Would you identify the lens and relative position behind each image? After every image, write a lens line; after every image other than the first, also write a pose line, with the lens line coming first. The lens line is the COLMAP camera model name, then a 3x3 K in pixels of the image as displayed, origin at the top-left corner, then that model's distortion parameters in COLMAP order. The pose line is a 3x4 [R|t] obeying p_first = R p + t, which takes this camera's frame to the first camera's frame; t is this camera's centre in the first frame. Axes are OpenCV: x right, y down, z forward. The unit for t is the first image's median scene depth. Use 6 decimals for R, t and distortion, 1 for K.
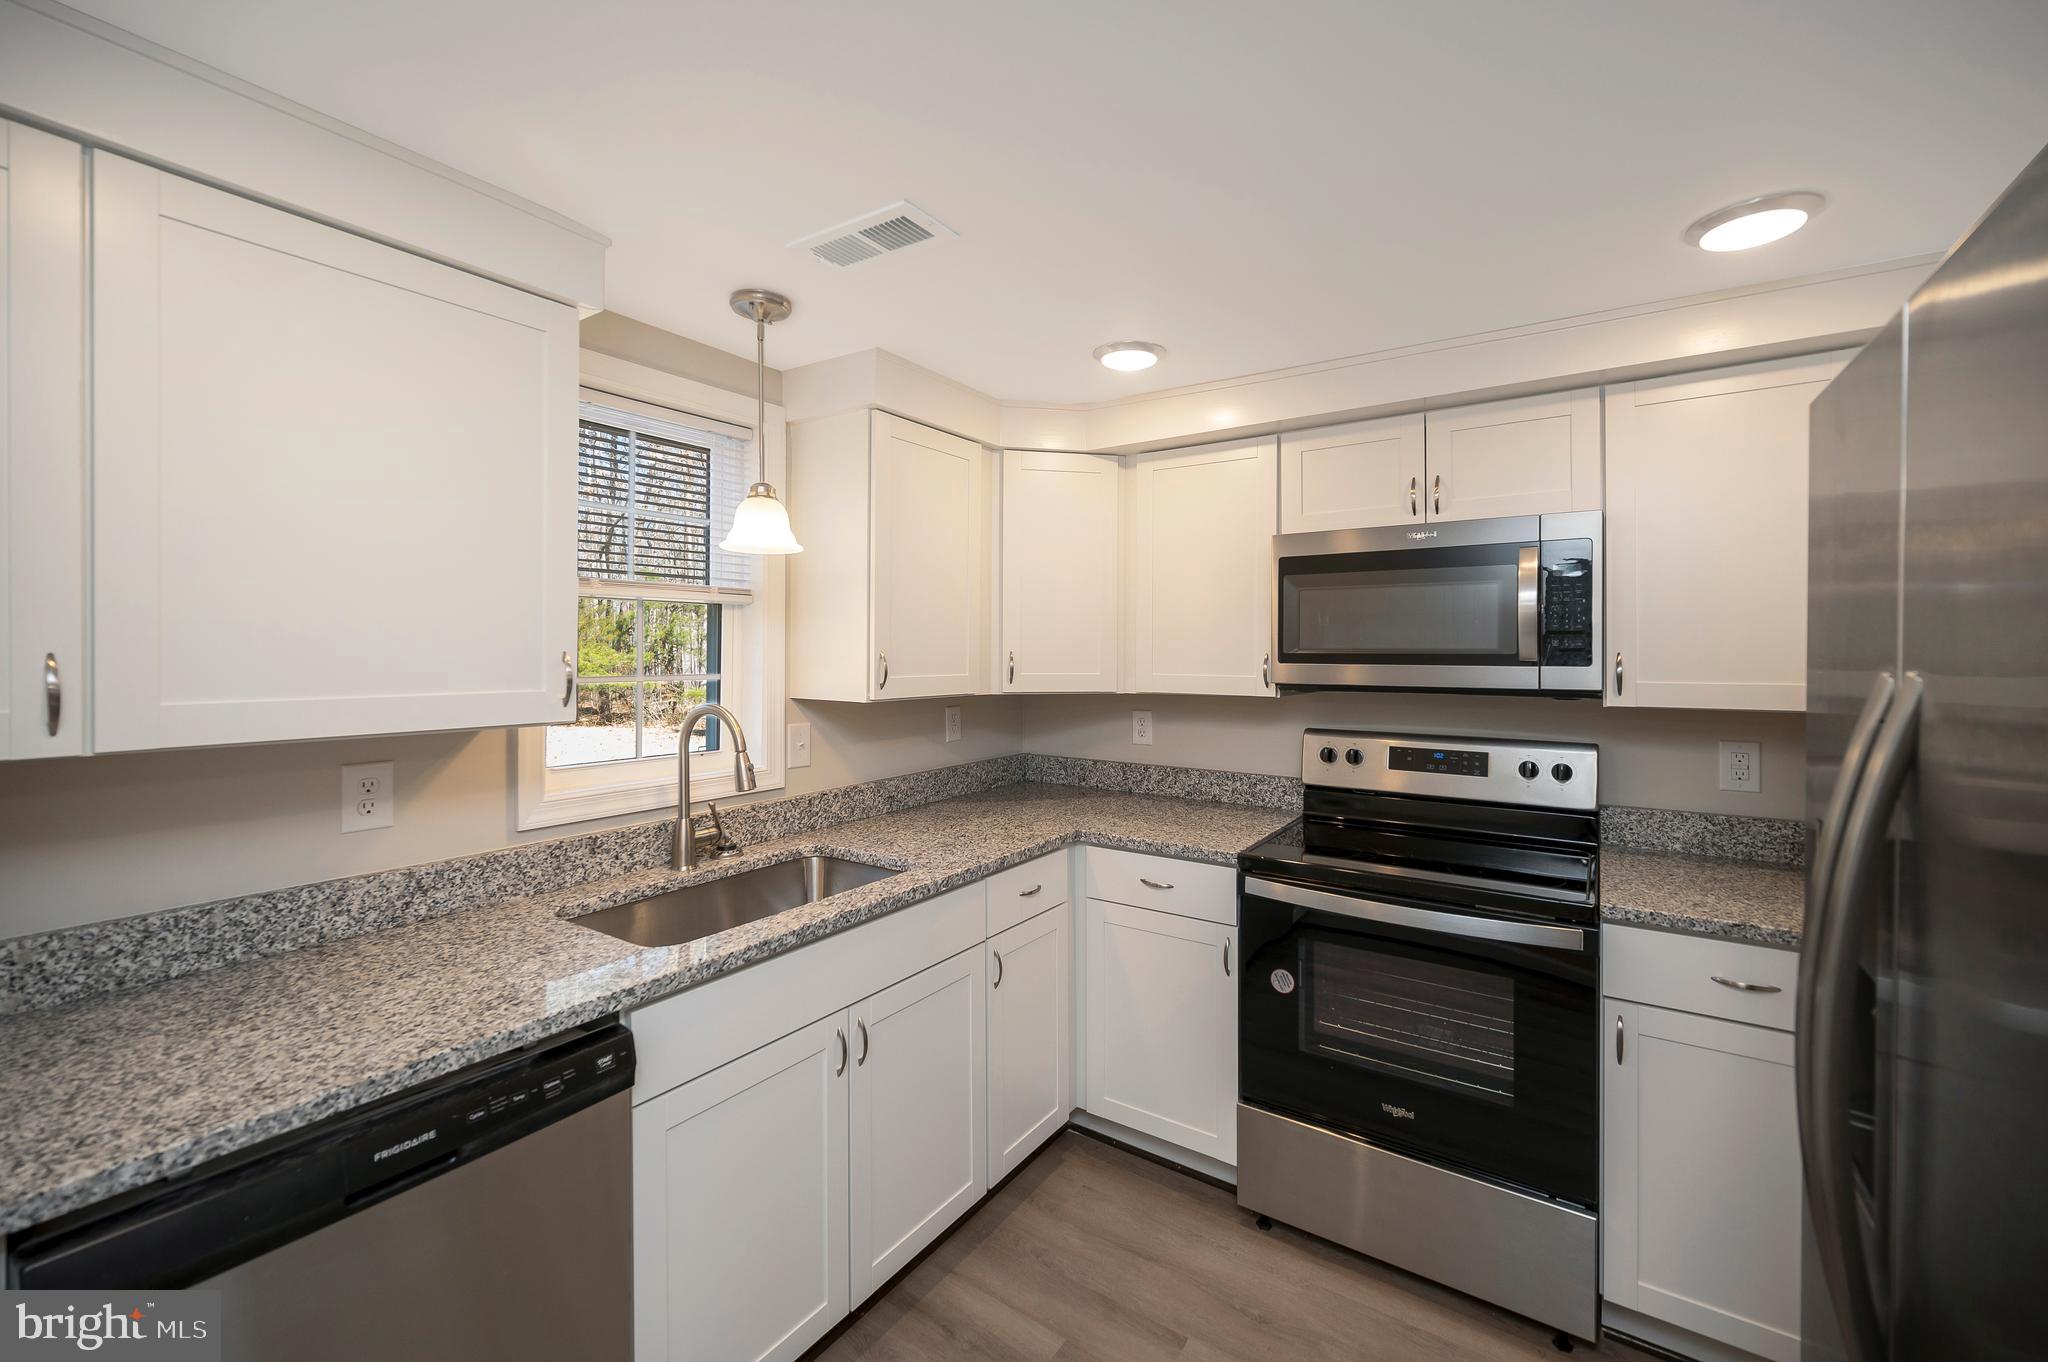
lens RADIAL K [[846.9, 0, 1019.2], [0, 846.9, 650.4], [0, 0, 1]] dist [-0.001266, -0.000633]
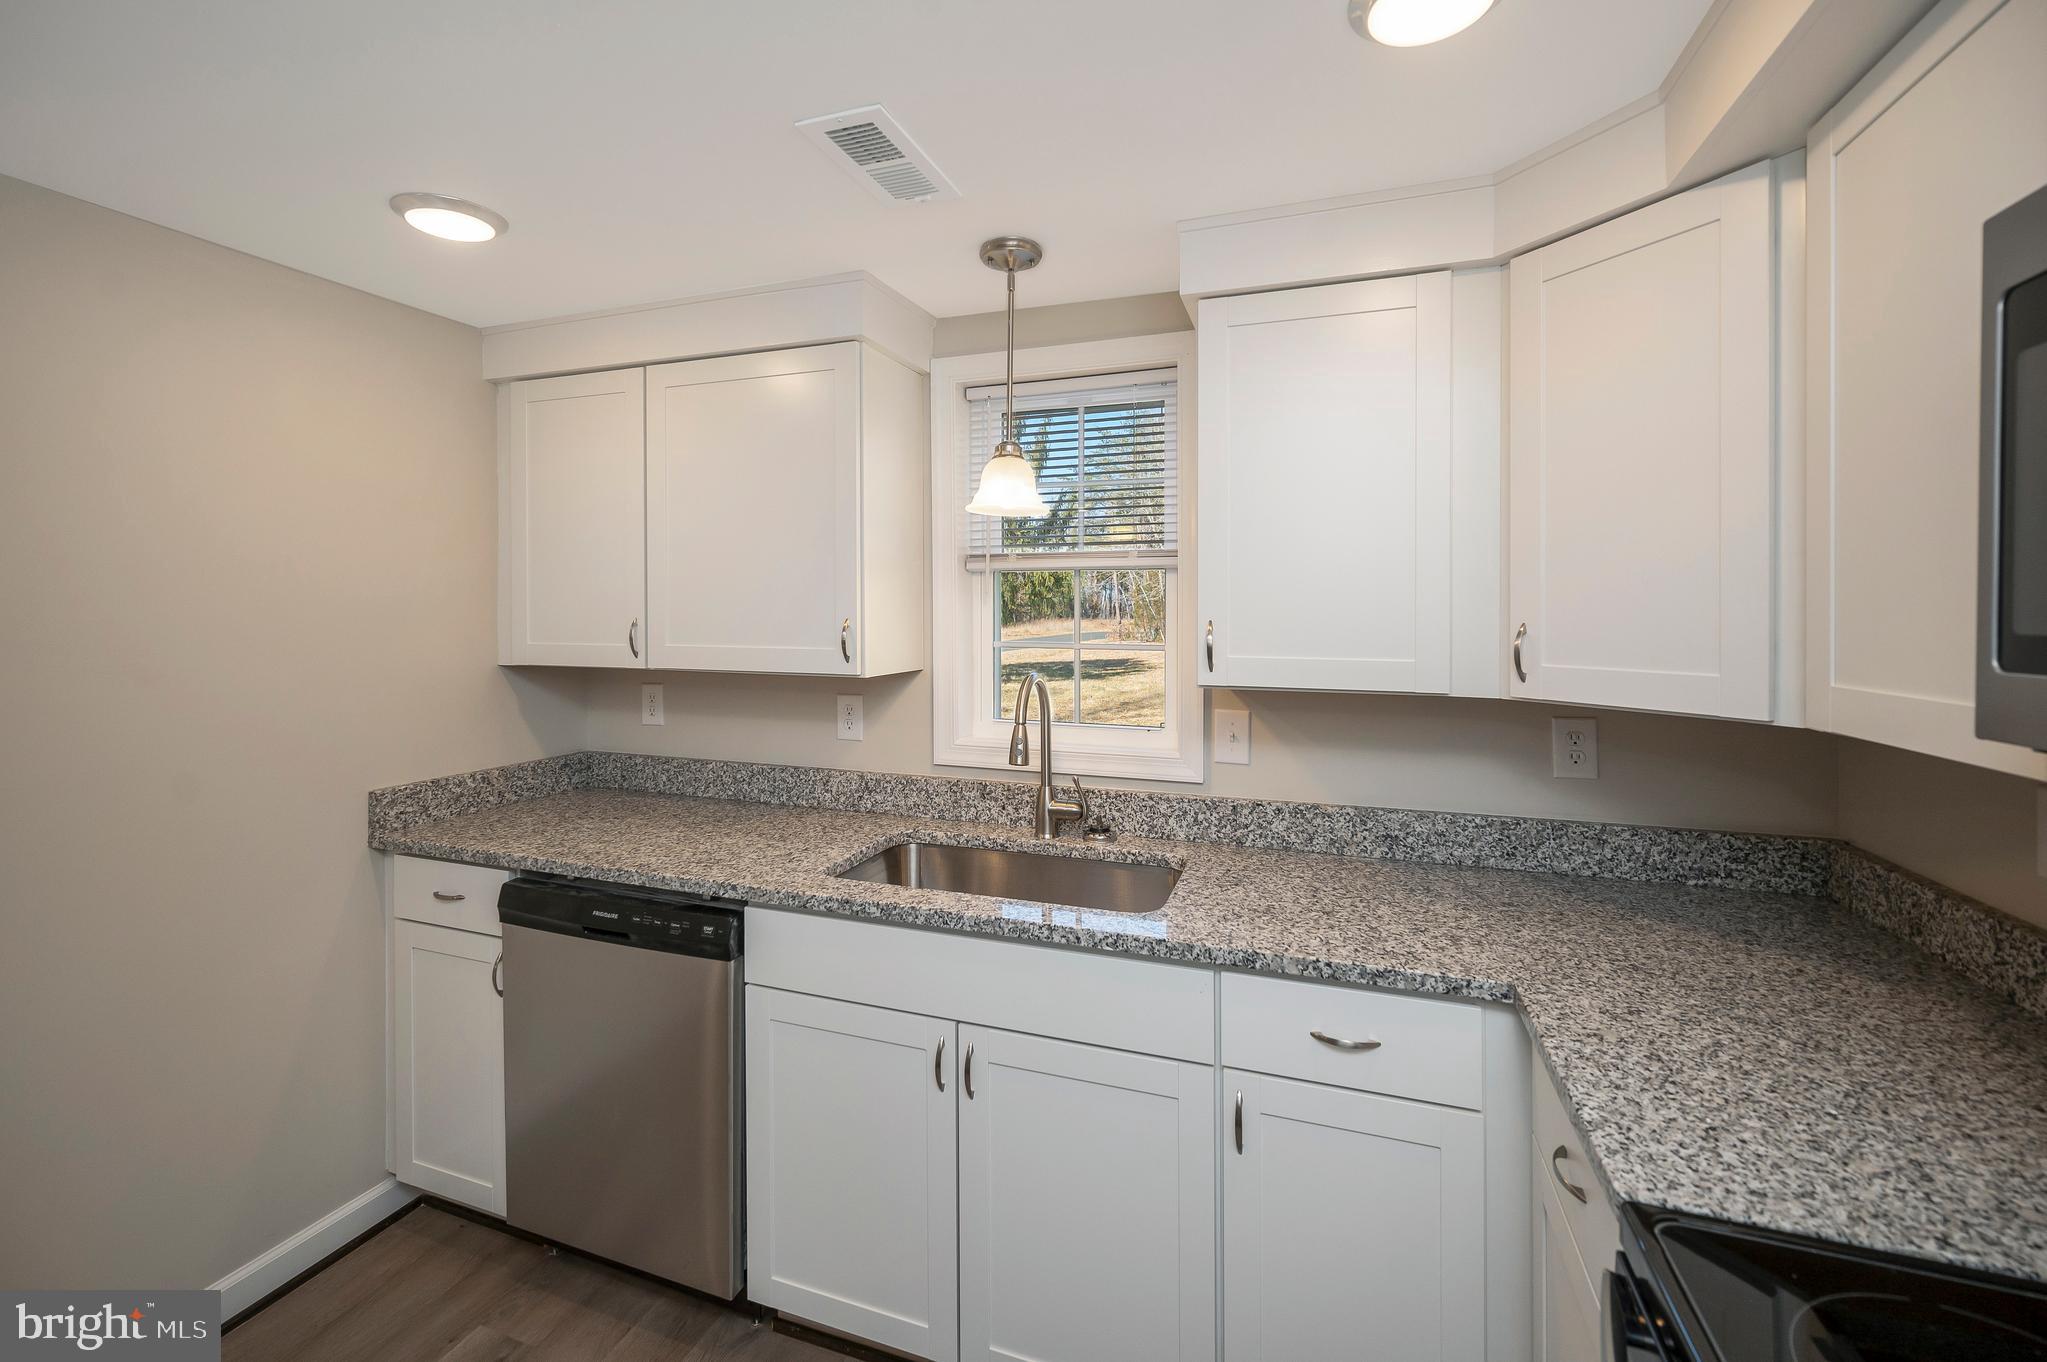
lens RADIAL K [[857.4, 0, 1020.1], [0, 857.4, 616.7], [0, 0, 1]] dist [-0.000992, -0.000158]
pose [[0.251923, -0.000868, -0.967747, 0.548607], [-0.006054, 0.999979, -0.002473, 0.000730], [0.967728, 0.006482, 0.251912, 0.676591]]
